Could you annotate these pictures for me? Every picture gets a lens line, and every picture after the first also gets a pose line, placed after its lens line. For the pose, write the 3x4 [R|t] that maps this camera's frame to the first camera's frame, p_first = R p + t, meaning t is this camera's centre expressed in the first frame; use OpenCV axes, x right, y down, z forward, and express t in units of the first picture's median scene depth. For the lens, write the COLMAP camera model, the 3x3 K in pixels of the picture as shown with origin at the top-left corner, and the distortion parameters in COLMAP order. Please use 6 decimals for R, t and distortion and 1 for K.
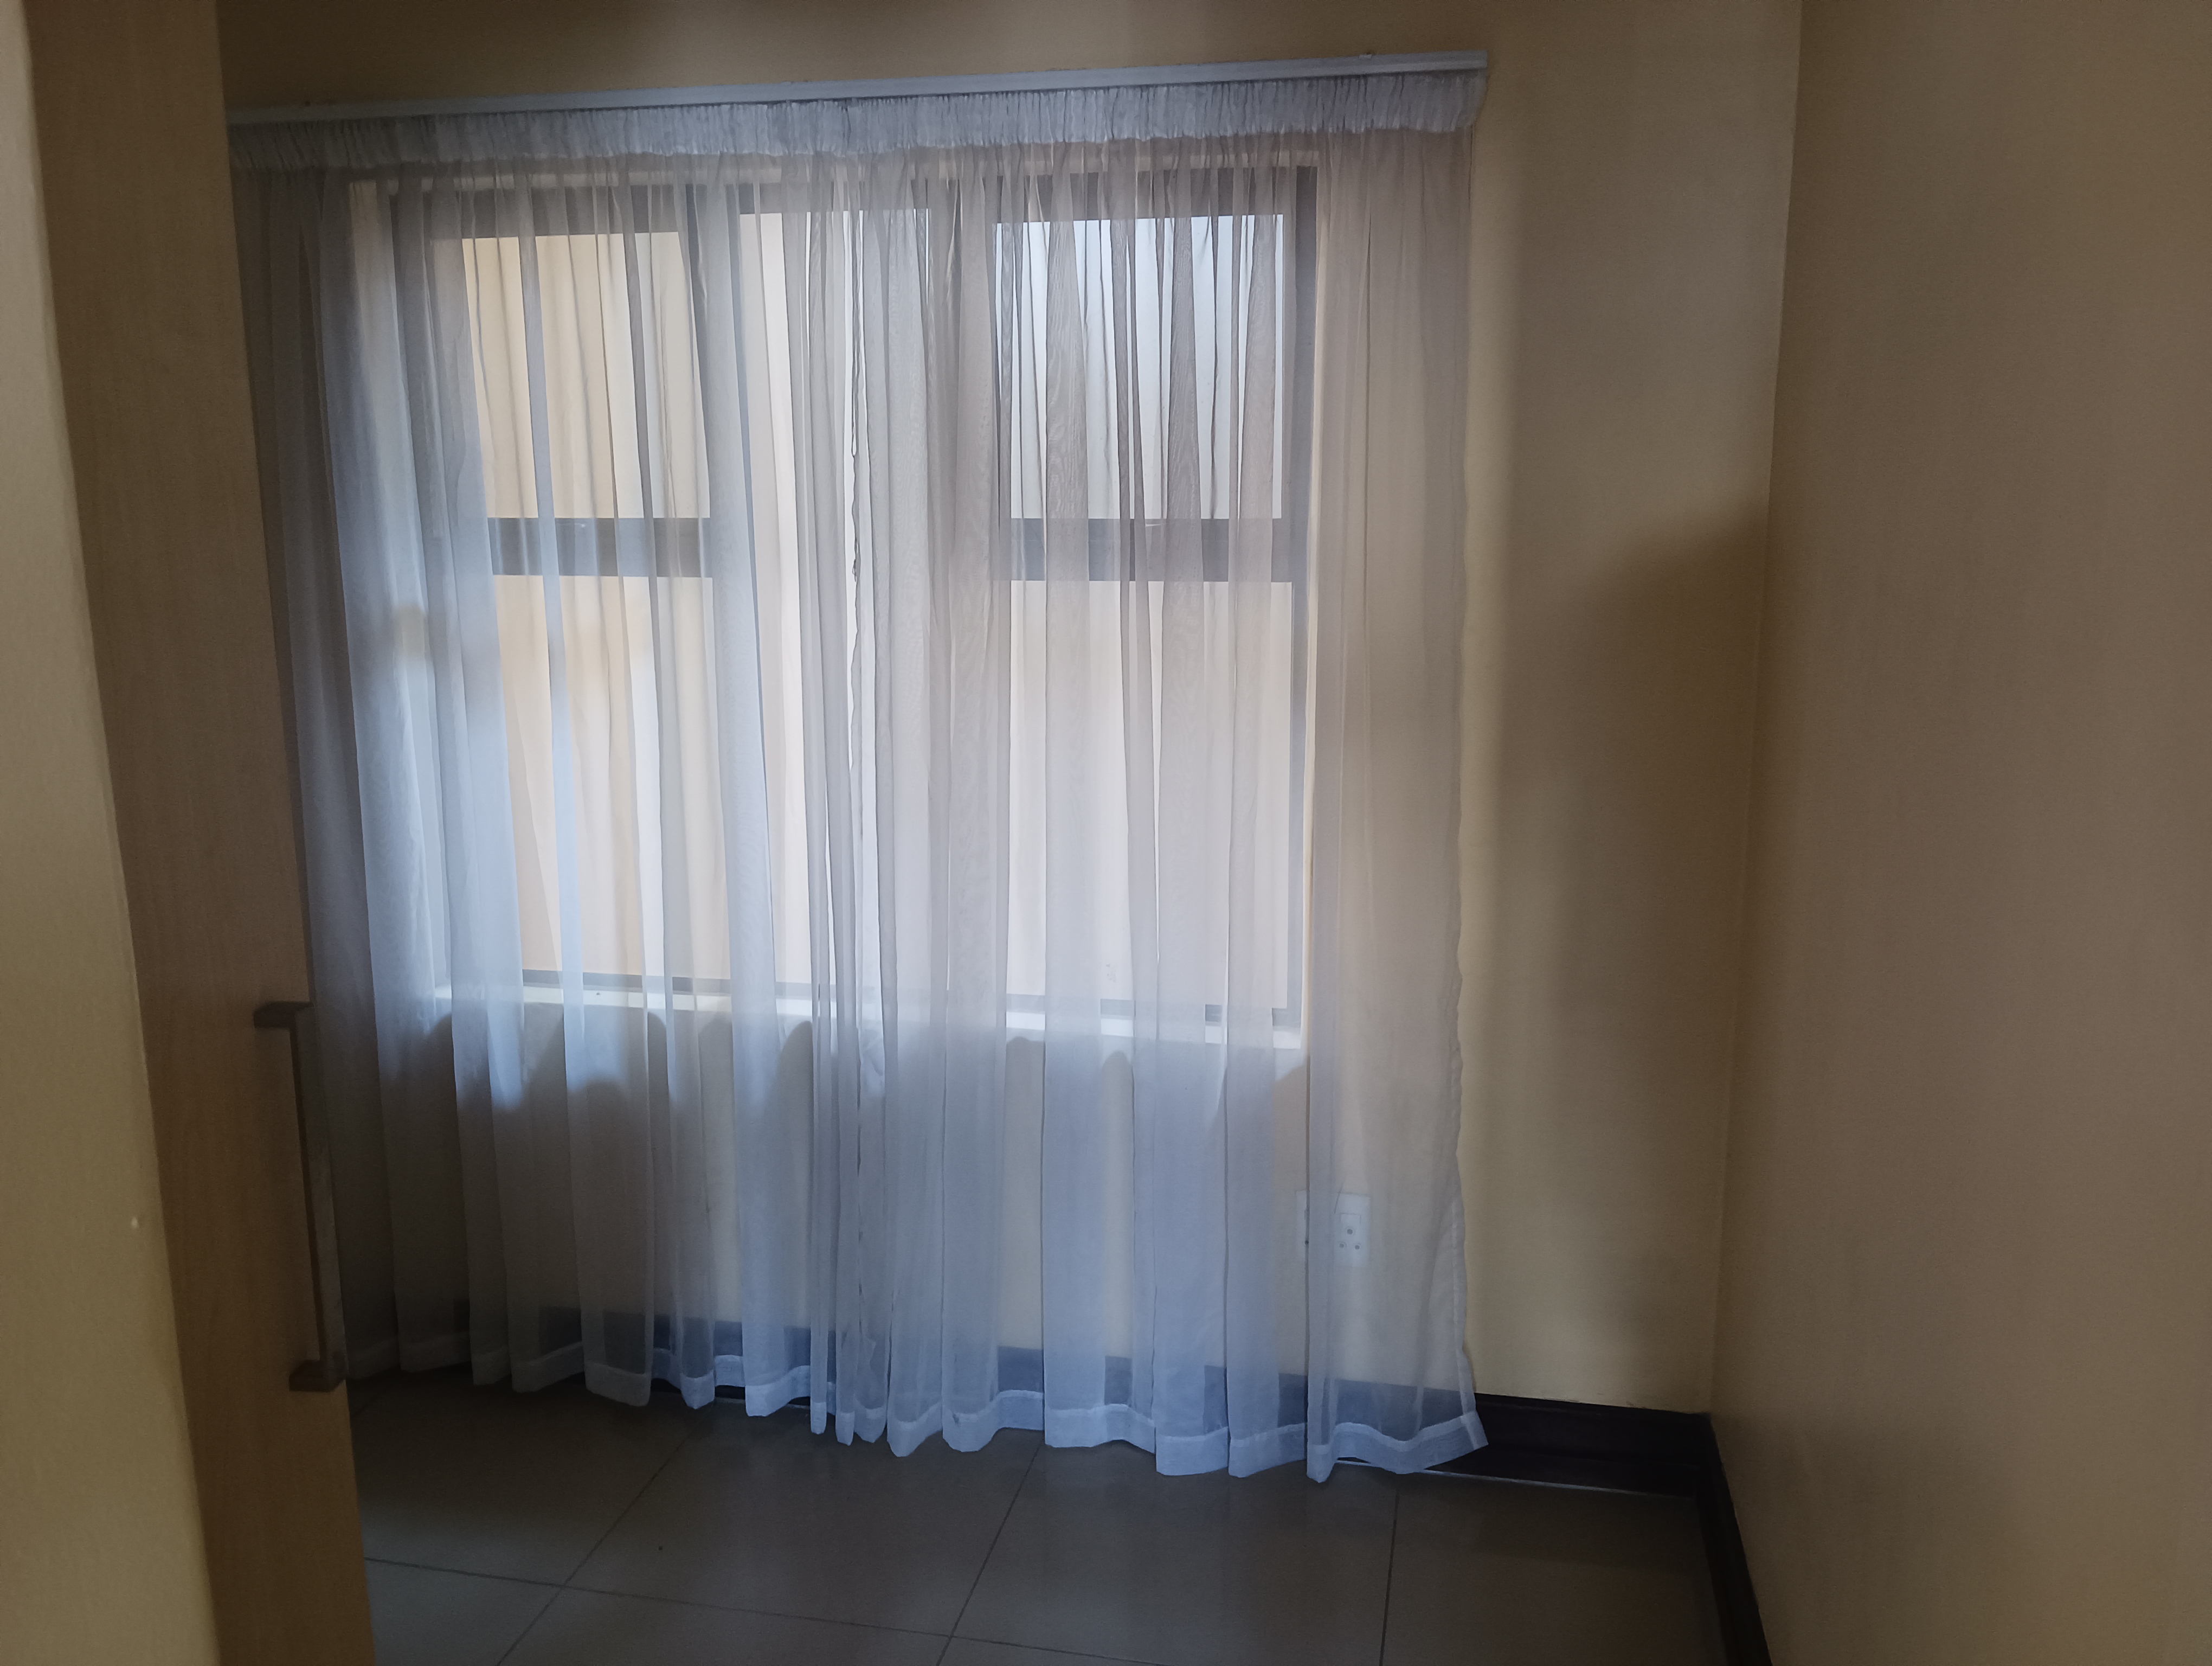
lens RADIAL K [[1821.0, 0, 1104.6], [0, 1821.0, 830.8], [0, 0, 1]] dist [0.026345, -0.075010]
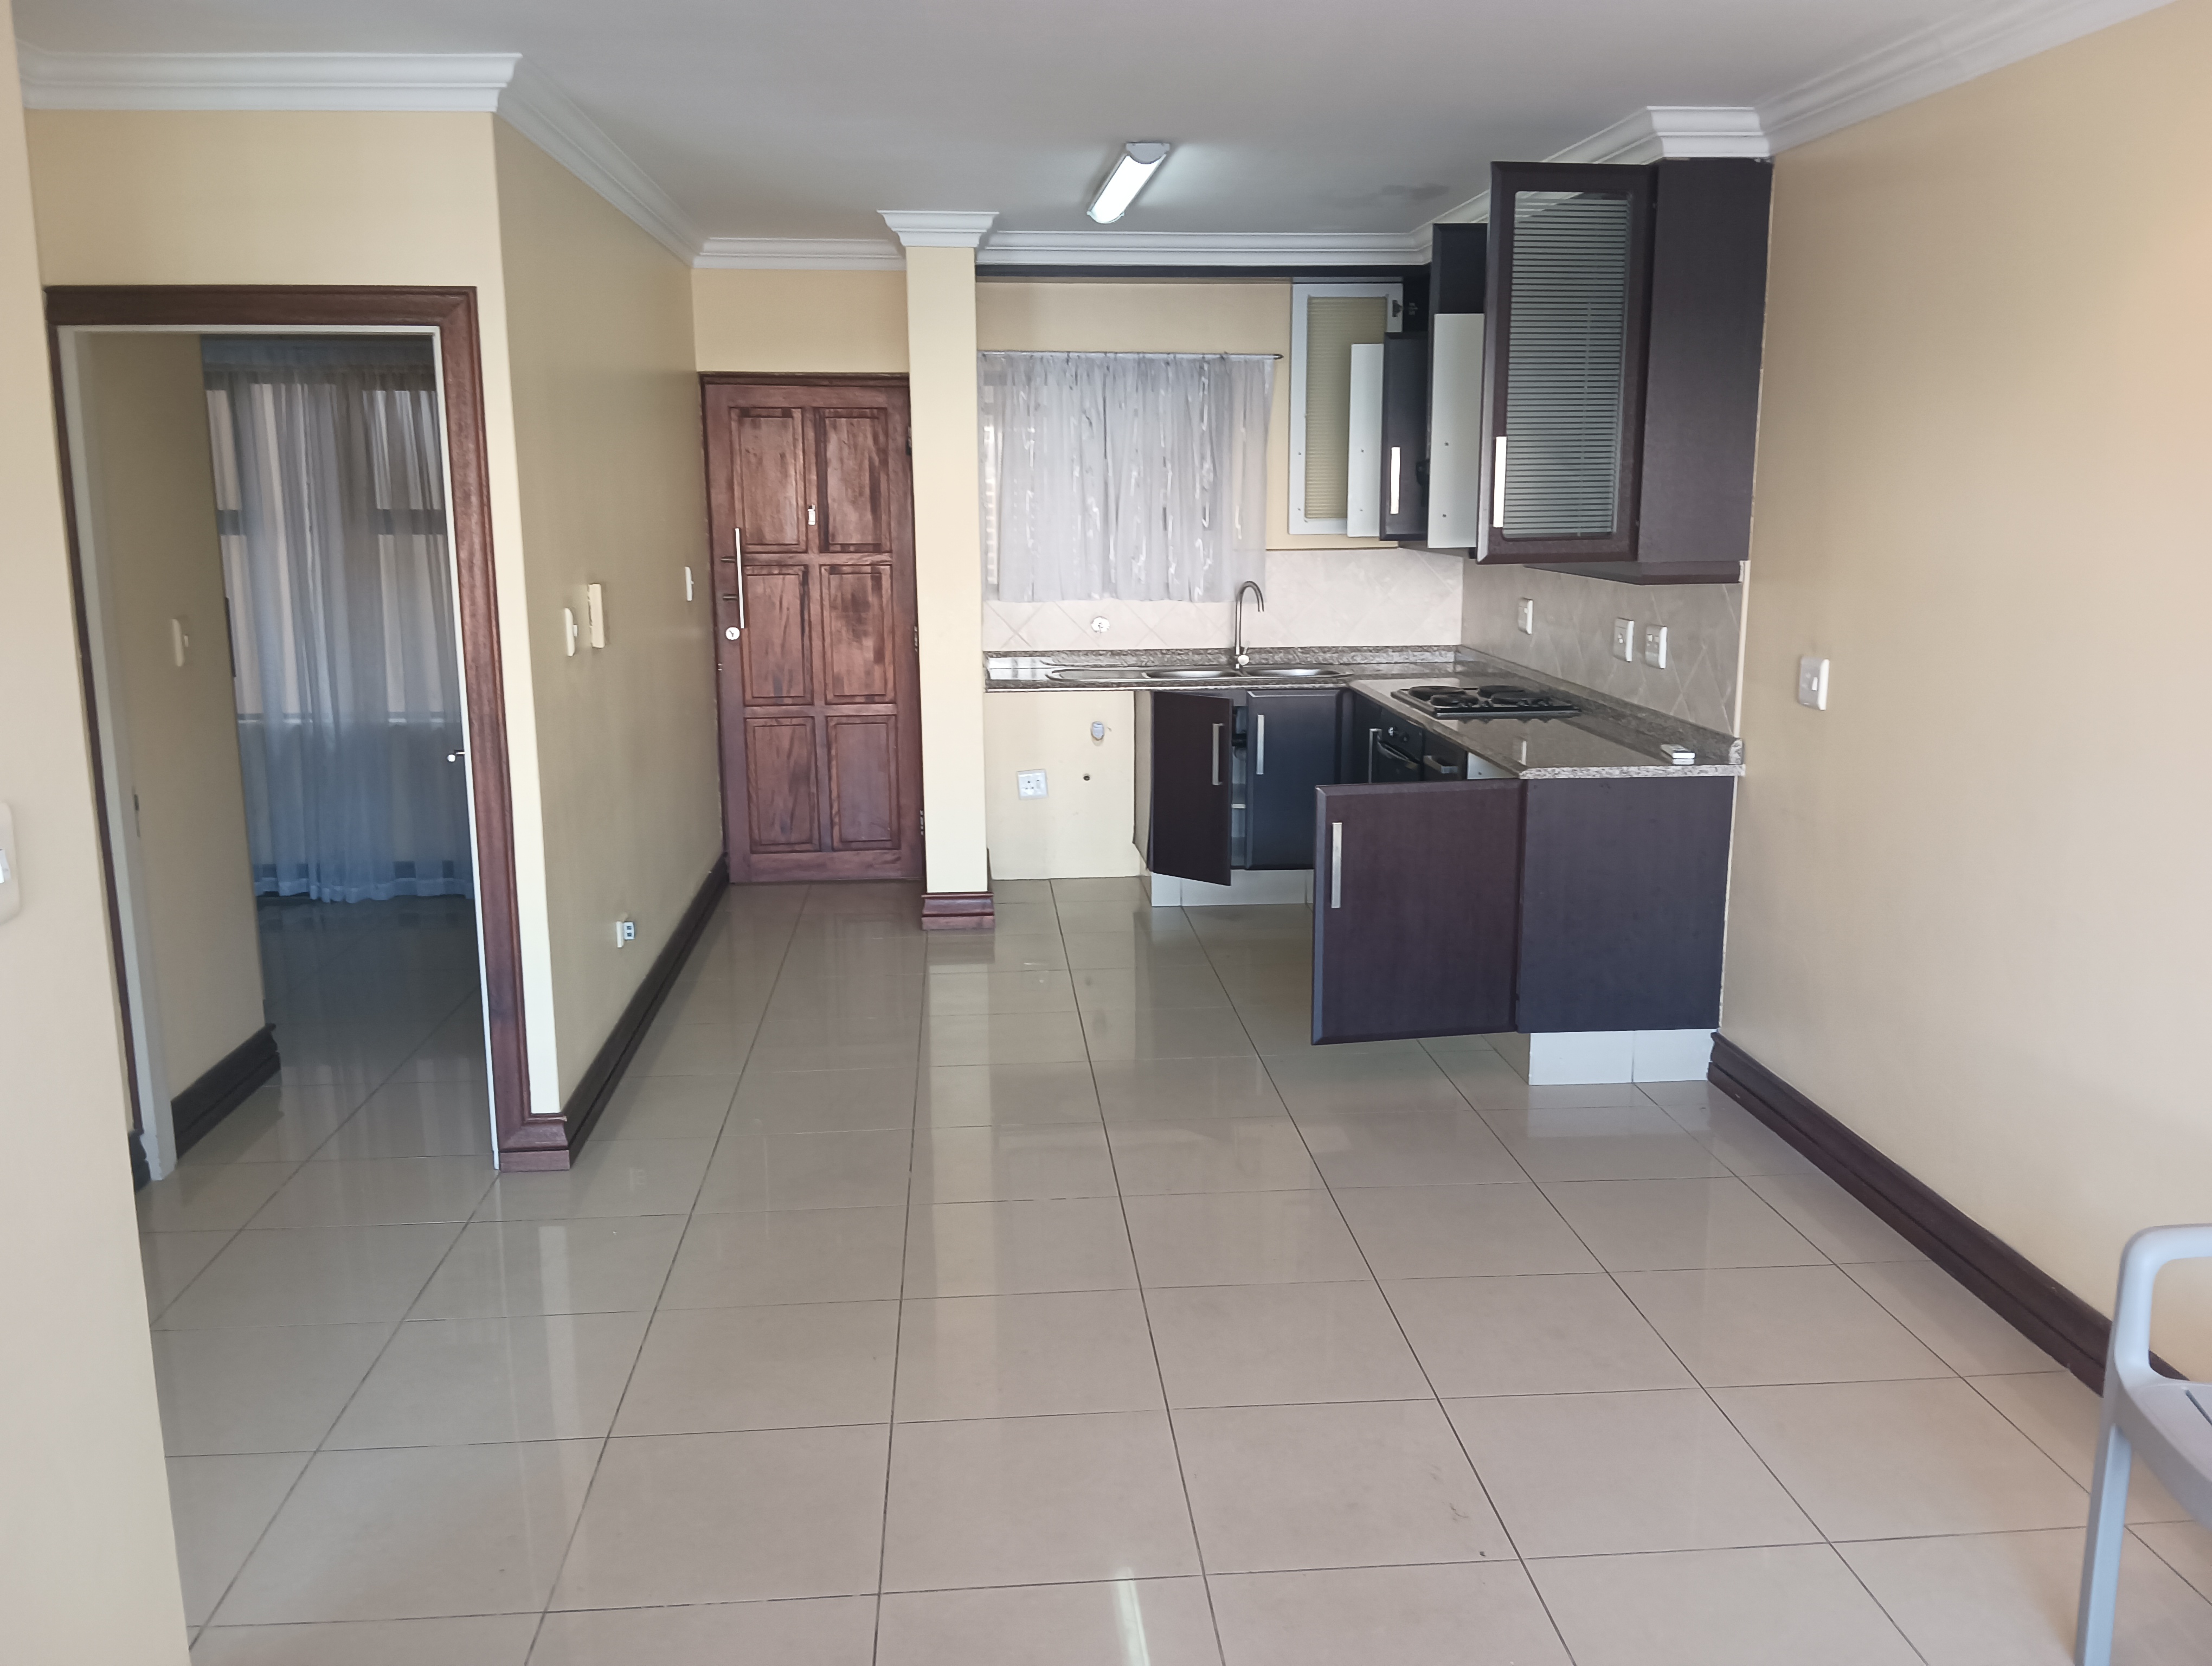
lens RADIAL K [[1821.0, 0, 1064.1], [0, 1821.0, 895.4], [0, 0, 1]] dist [0.026345, -0.075010]
pose [[0.966780, -0.051430, 0.250381, 0.200025], [0.048801, 0.998669, 0.016700, 0.350625], [-0.250906, -0.003926, 0.968003, -1.607529]]
